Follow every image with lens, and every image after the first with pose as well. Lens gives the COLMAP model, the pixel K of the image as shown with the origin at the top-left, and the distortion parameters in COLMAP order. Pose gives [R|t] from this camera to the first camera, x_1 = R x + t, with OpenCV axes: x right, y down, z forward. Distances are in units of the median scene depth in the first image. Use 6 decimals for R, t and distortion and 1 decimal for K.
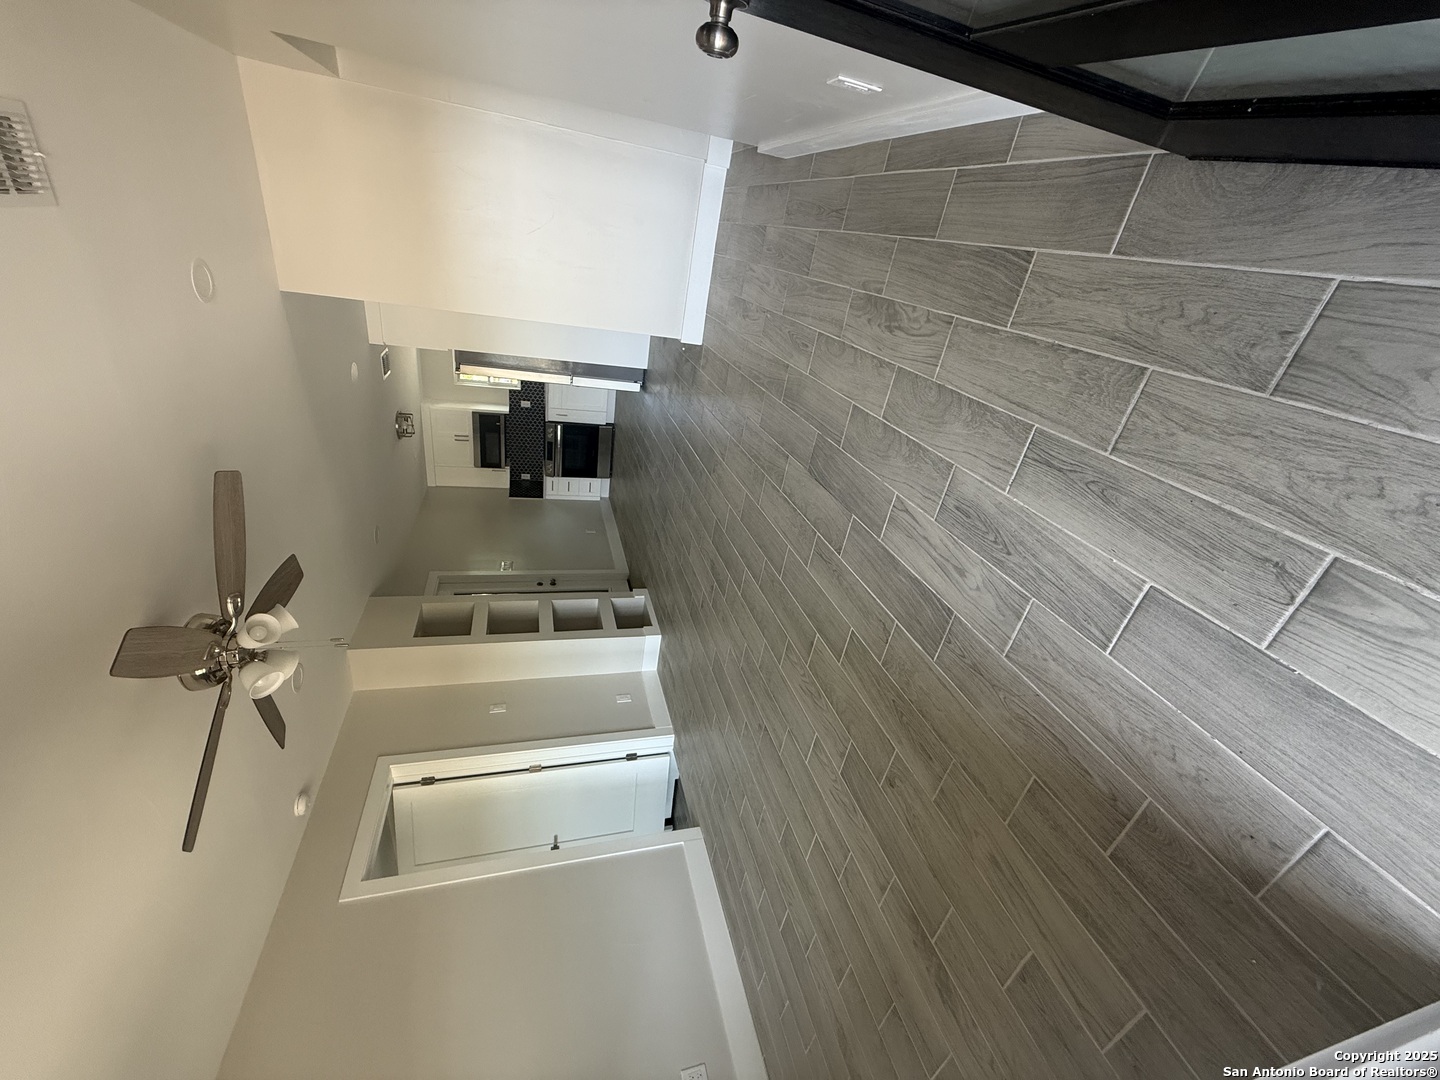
lens RADIAL K [[572.0, 0, 717.1], [0, 572.0, 542.7], [0, 0, 1]] dist [-0.000408, 0.000016]
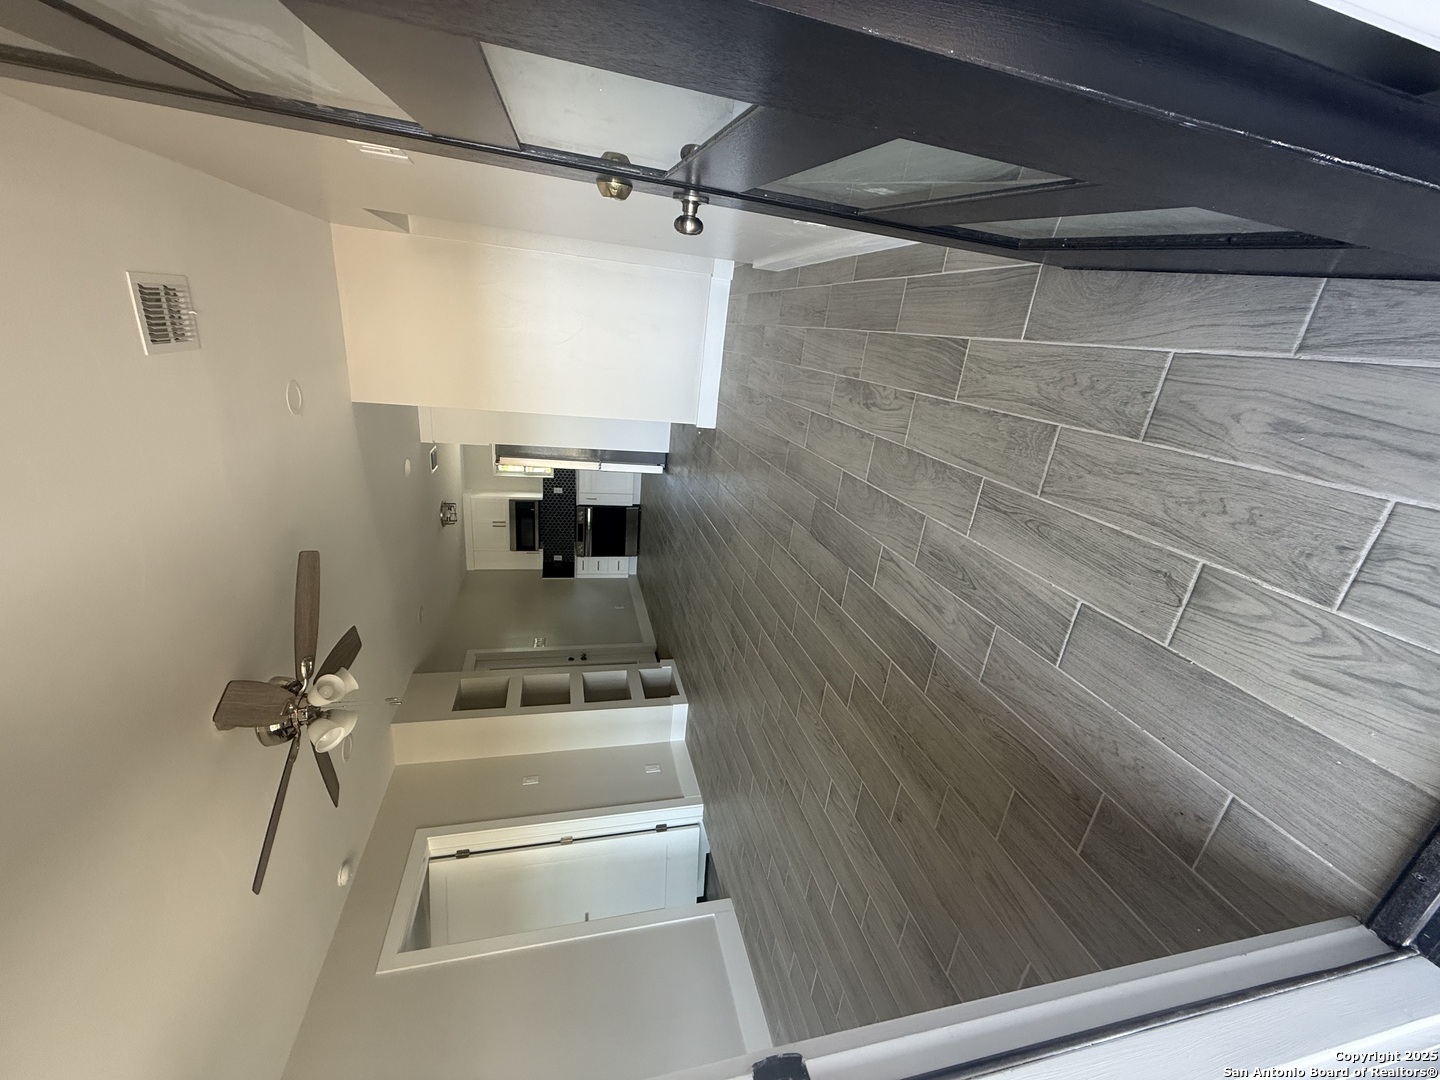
lens RADIAL K [[572.0, 0, 717.1], [0, 572.0, 542.7], [0, 0, 1]] dist [-0.000408, 0.000016]
pose [[0.997969, -0.041848, -0.048025, 0.031637], [0.034902, 0.989911, -0.137323, 0.038874], [0.053287, 0.135368, 0.989361, -0.098896]]
